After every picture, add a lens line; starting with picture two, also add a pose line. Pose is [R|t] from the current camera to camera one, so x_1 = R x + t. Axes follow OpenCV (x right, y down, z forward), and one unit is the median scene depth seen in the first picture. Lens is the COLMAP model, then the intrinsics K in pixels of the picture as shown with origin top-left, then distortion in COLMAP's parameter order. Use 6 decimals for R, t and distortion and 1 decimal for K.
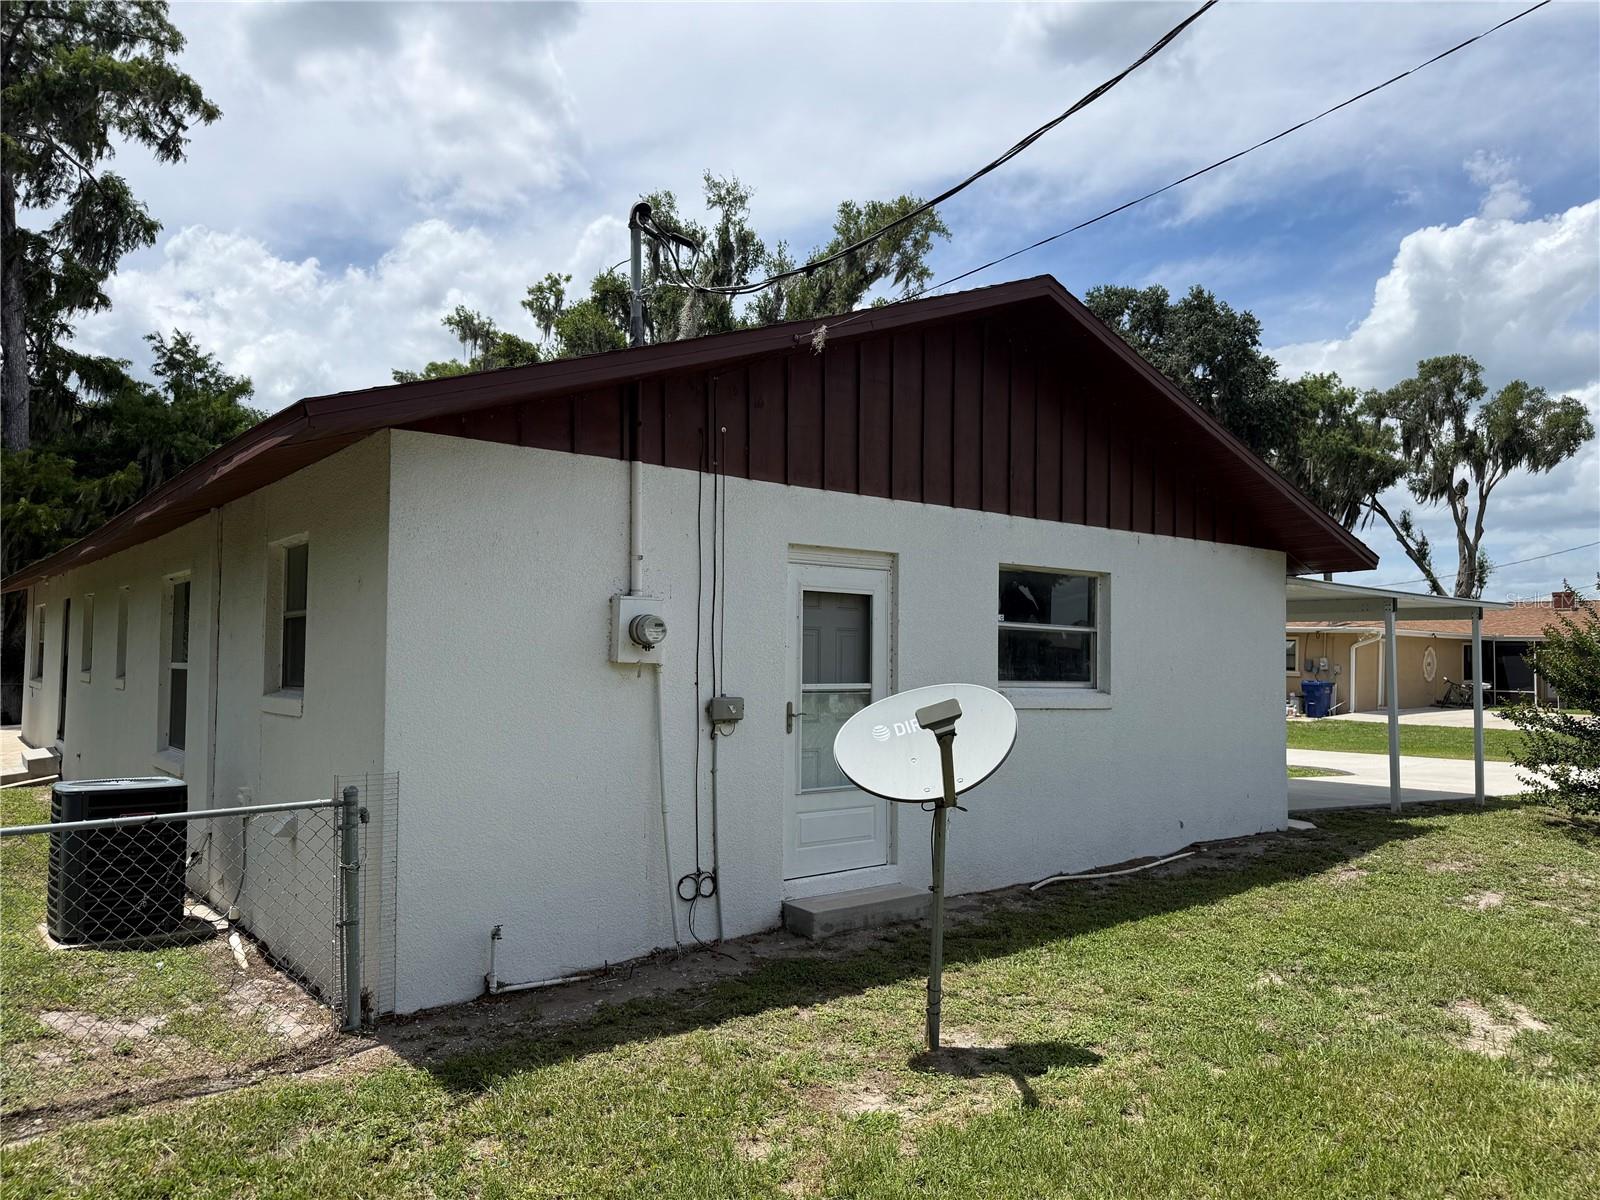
lens RADIAL K [[1139.5, 0, 809.6], [0, 1139.5, 612.3], [0, 0, 1]] dist [0.046961, -0.048098]
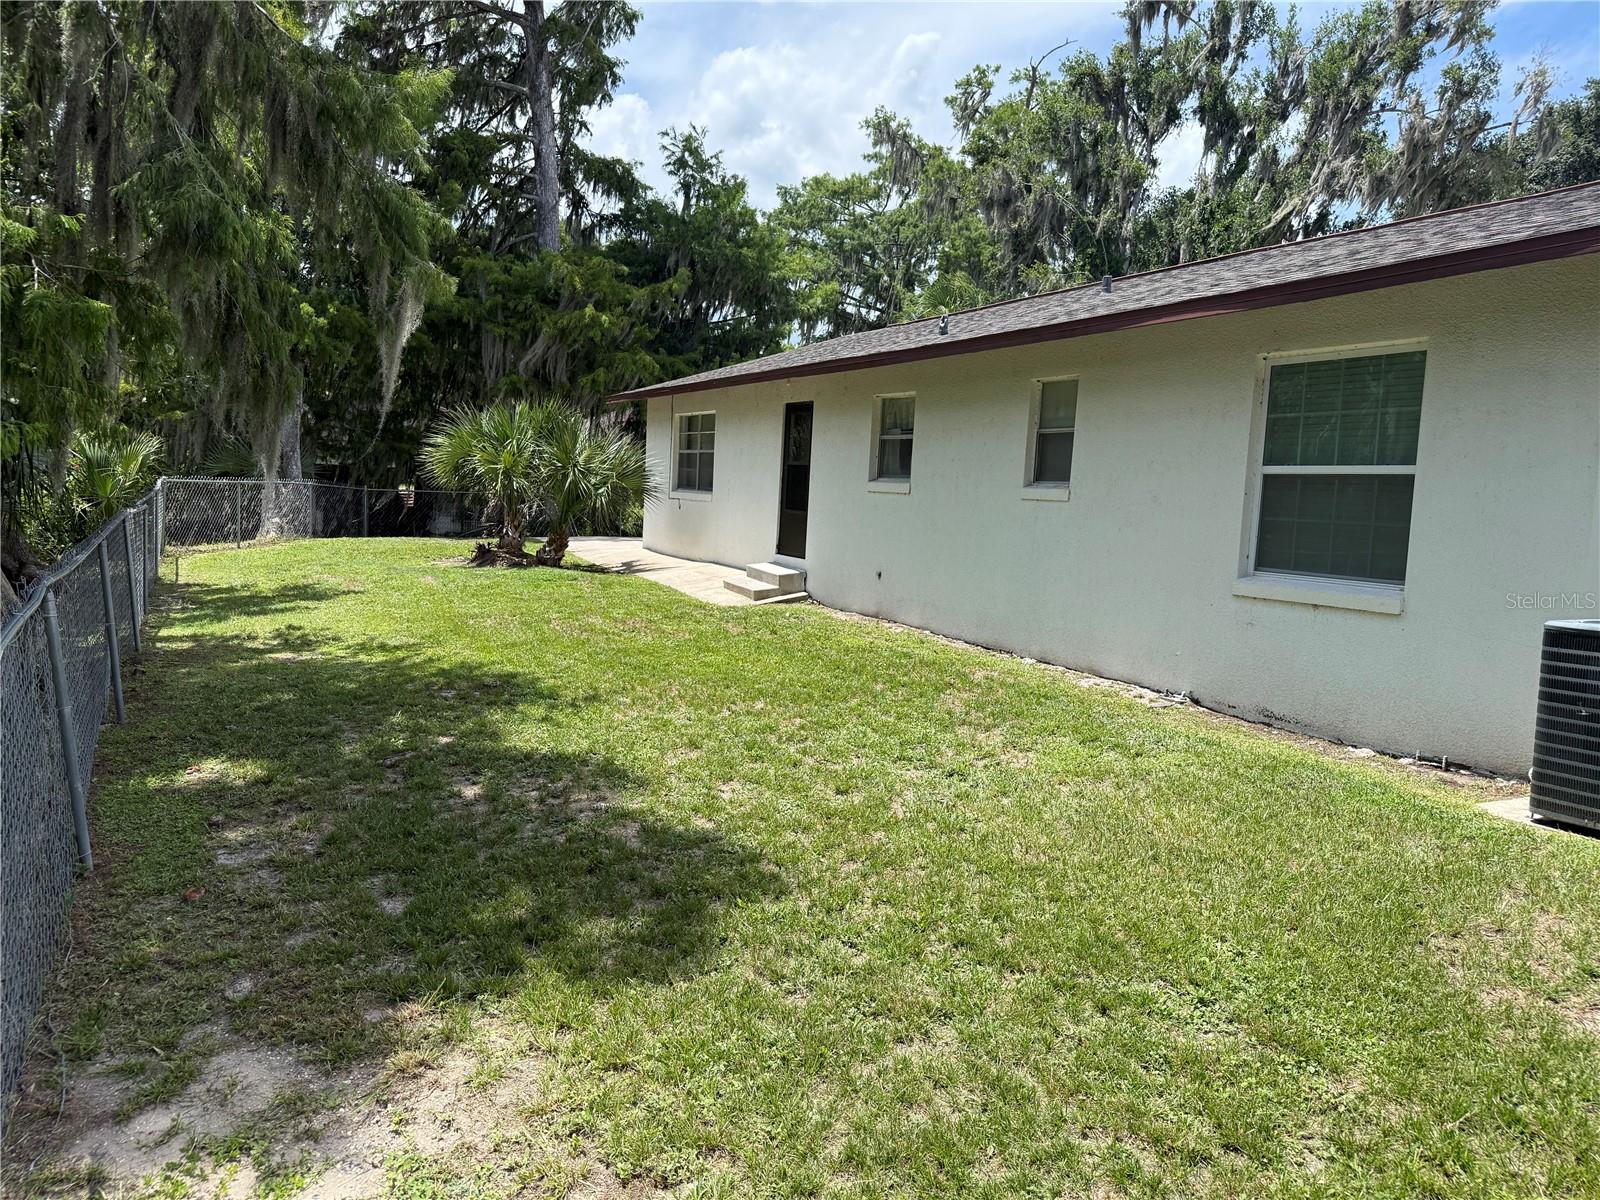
lens RADIAL K [[1139.5, 0, 812.3], [0, 1139.5, 606.7], [0, 0, 1]] dist [0.046961, -0.048098]
pose [[0.979022, 0.053715, -0.196546, -0.231324], [-0.026833, 0.990213, 0.136957, 0.013299], [0.201979, -0.128810, 0.970882, 0.052121]]
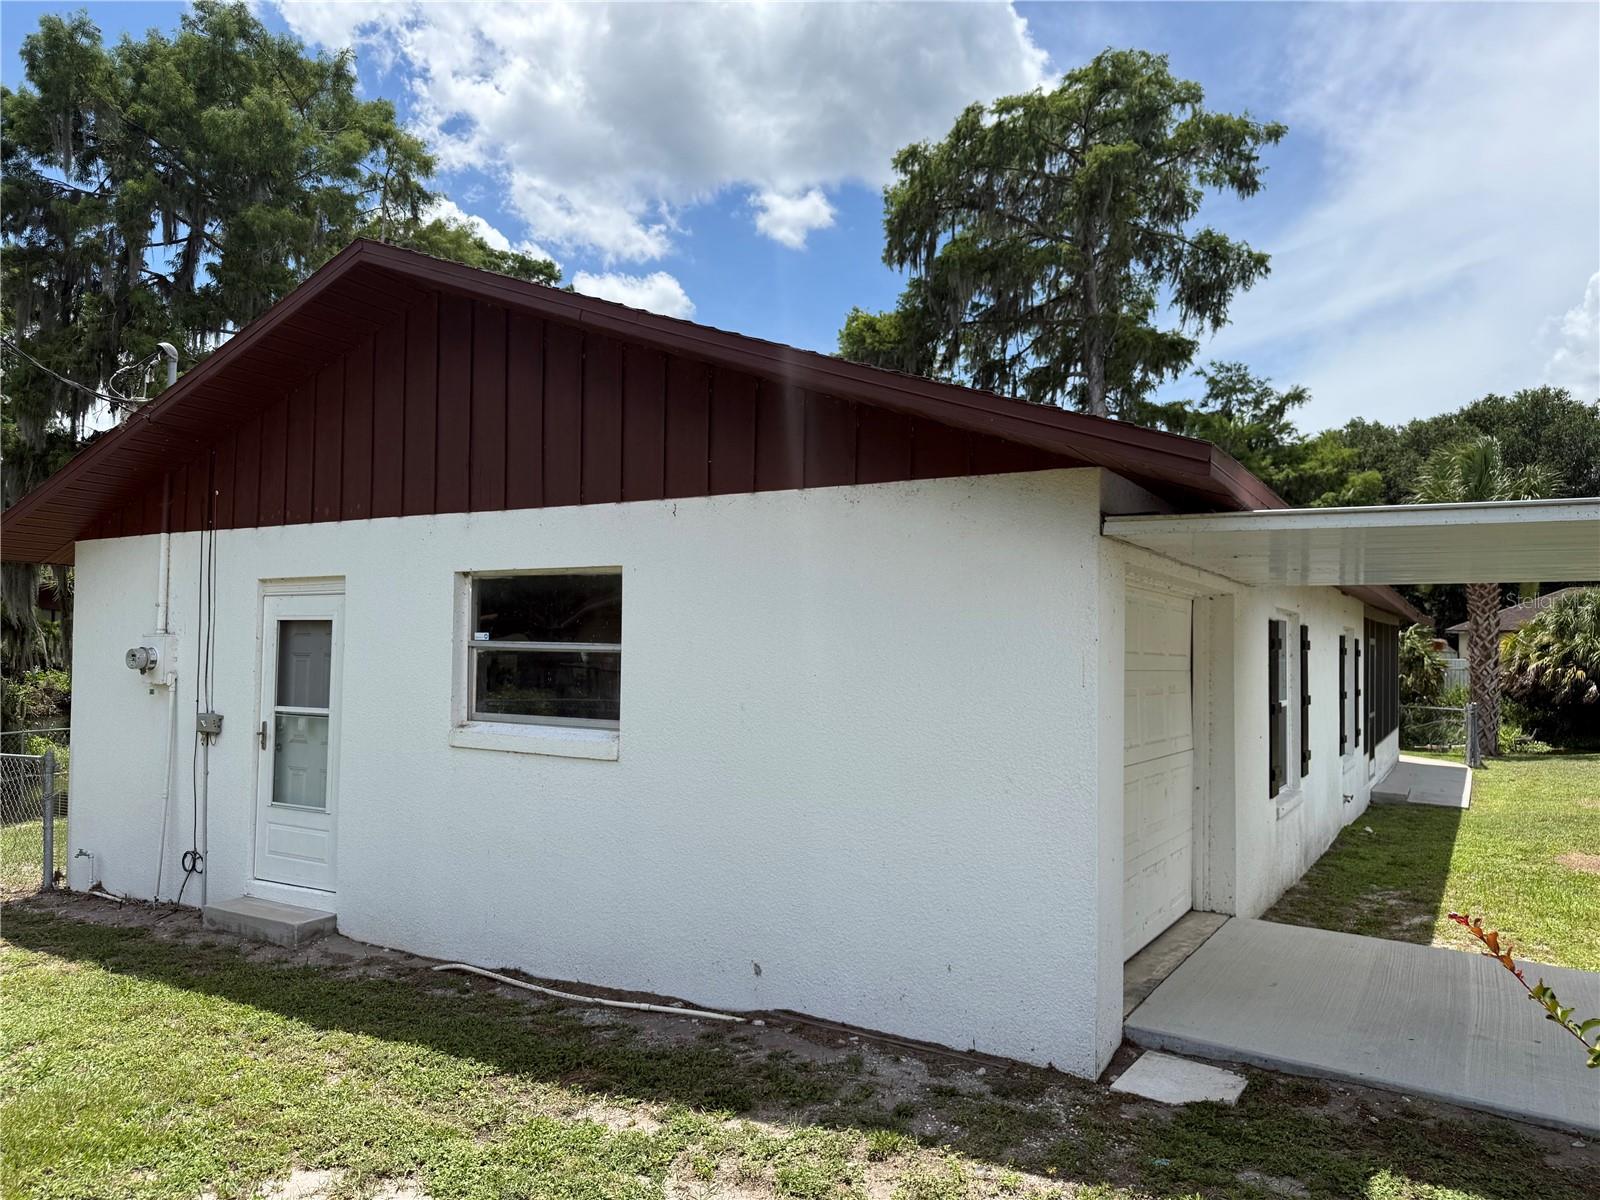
lens RADIAL K [[1139.5, 0, 800.2], [0, 1139.5, 624.3], [0, 0, 1]] dist [0.046961, -0.048098]
pose [[0.340357, -0.028100, -0.939876, 0.282827], [0.030783, 0.999351, -0.018731, 0.004894], [0.939792, -0.022557, 0.341001, 0.257045]]
